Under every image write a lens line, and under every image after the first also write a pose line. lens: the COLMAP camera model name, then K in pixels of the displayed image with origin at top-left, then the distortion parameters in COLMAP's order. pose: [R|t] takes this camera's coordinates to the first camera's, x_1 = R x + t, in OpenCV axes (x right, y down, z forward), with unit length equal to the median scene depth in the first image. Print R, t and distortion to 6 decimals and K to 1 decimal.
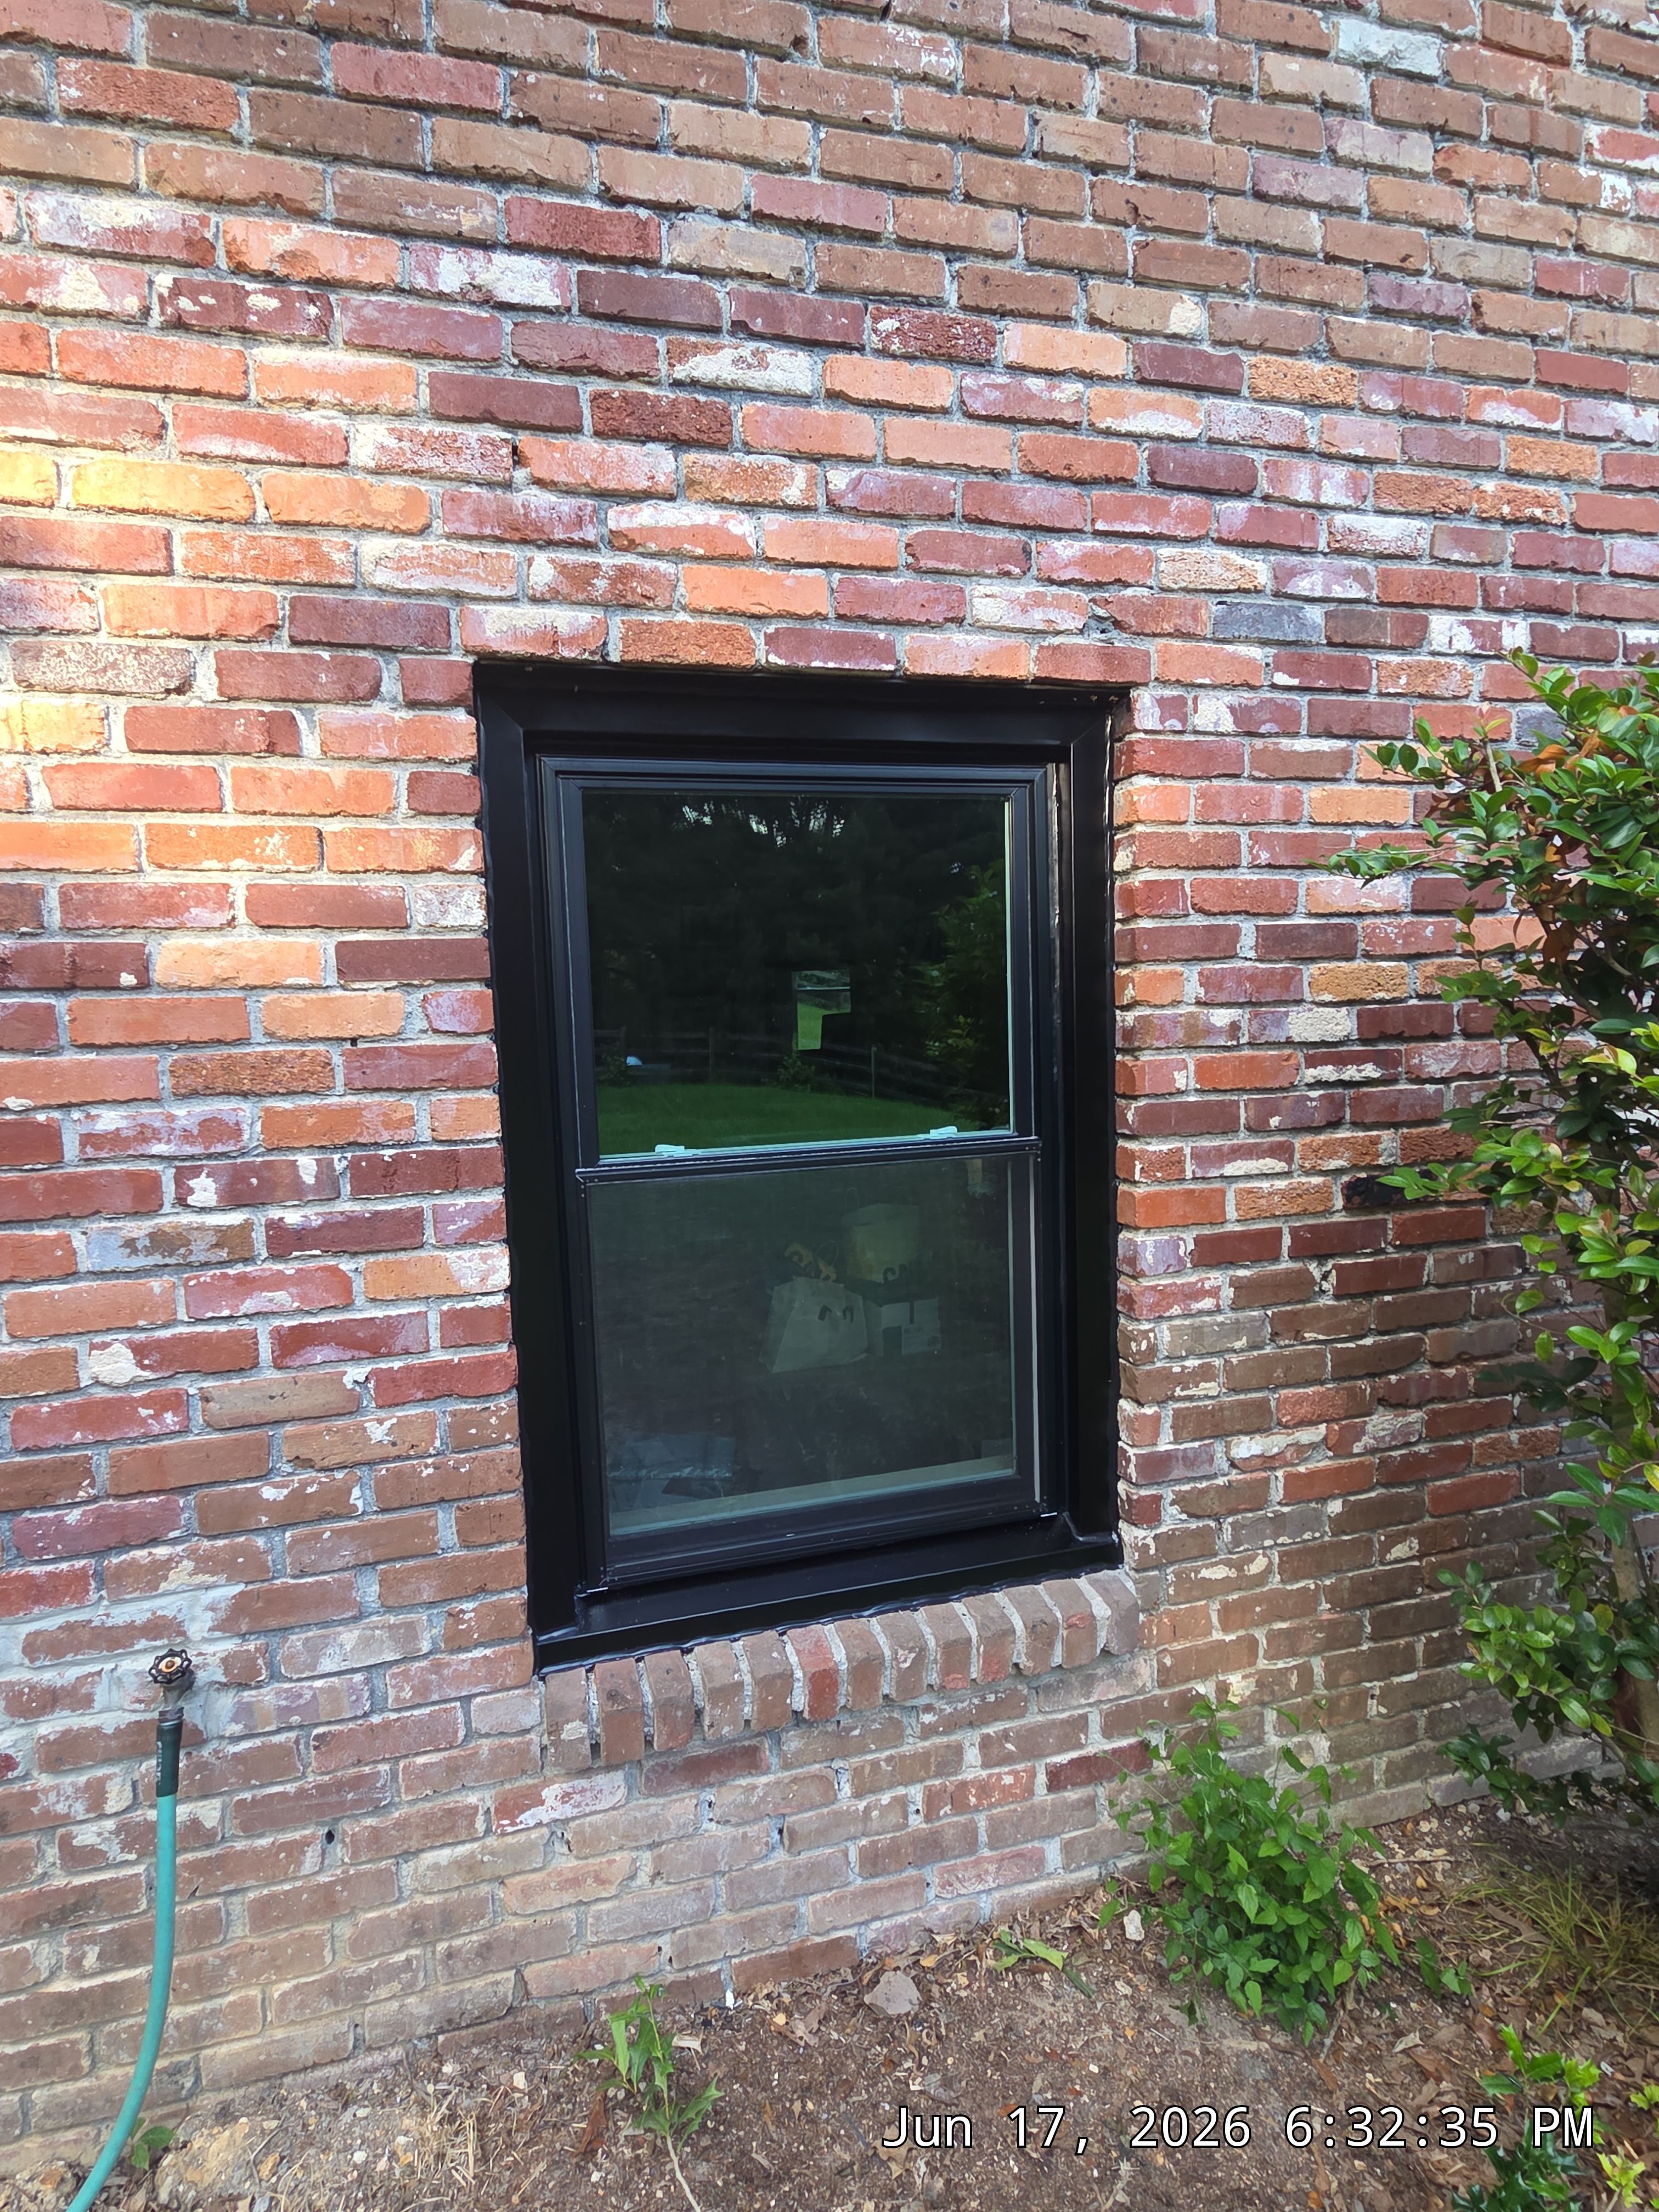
lens RADIAL K [[1167.1, 0, 820.3], [0, 1167.1, 1110.3], [0, 0, 1]] dist [0.013127, -0.008258]
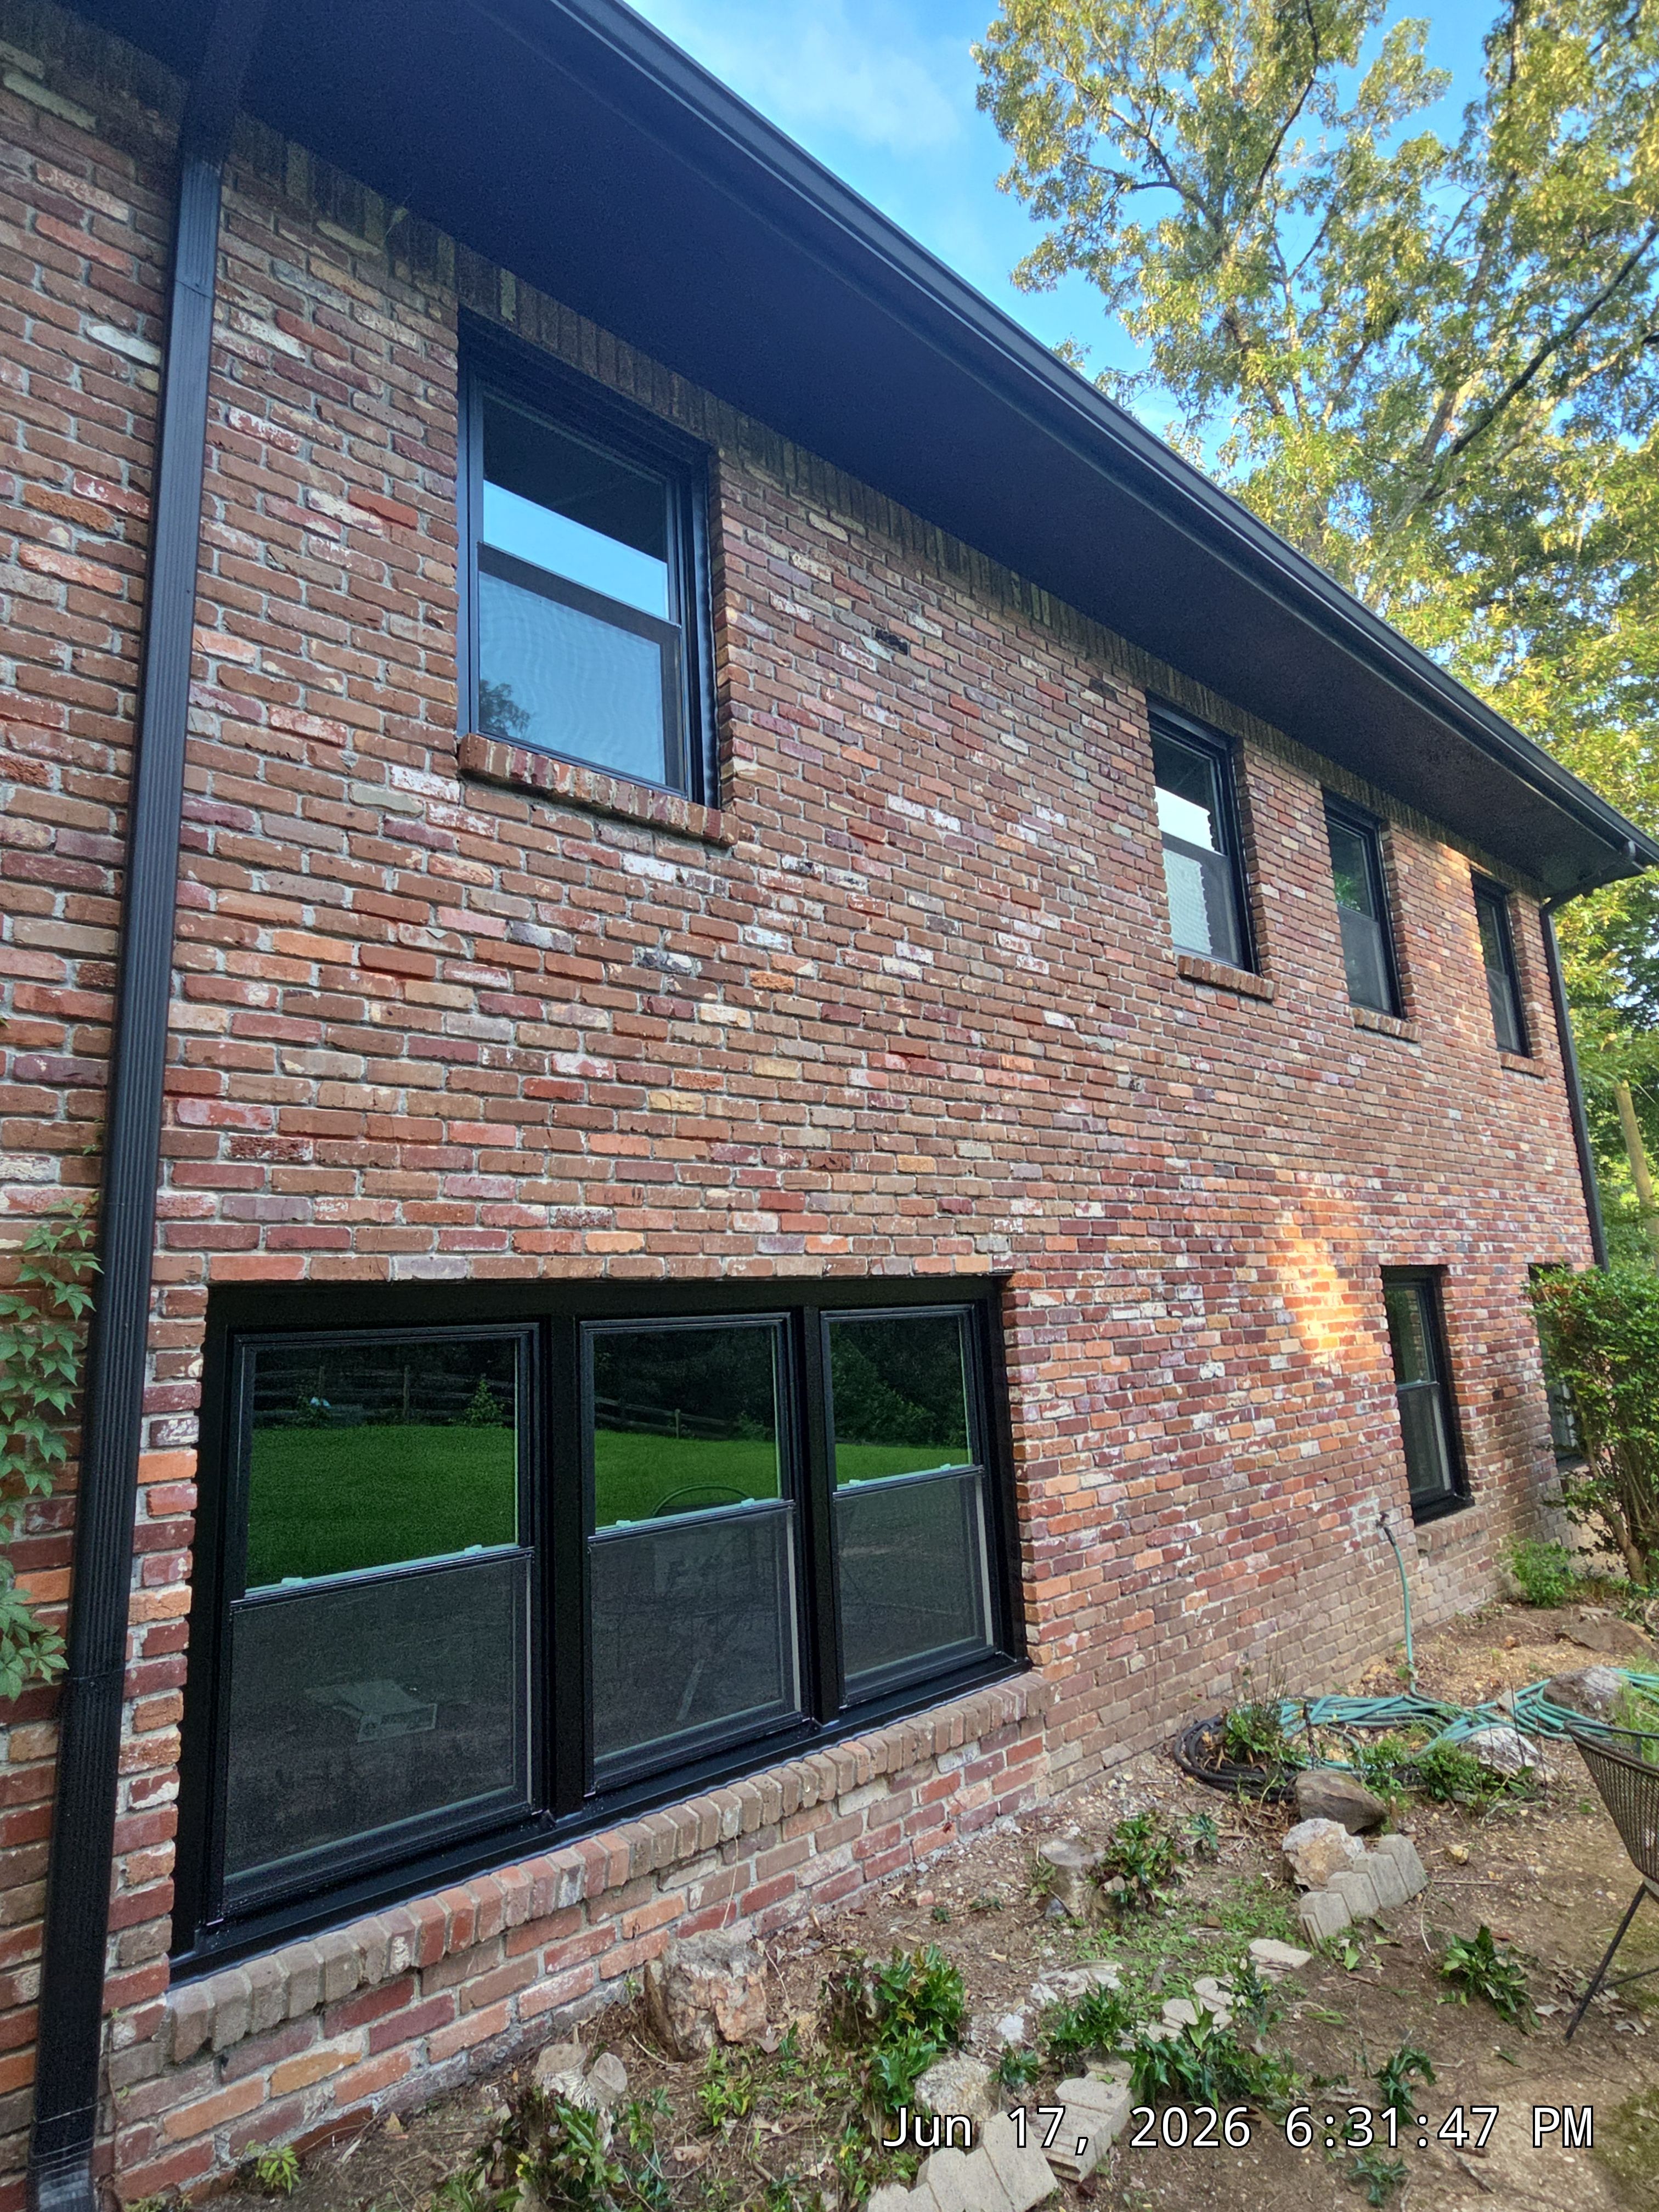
lens RADIAL K [[1167.1, 0, 820.3], [0, 1167.1, 1110.3], [0, 0, 1]] dist [0.013127, -0.008258]
pose [[0.901713, 0.060304, 0.428109, -3.287837], [0.067164, 0.958663, -0.276505, 0.096868], [-0.427086, 0.278082, 0.860388, -1.620105]]
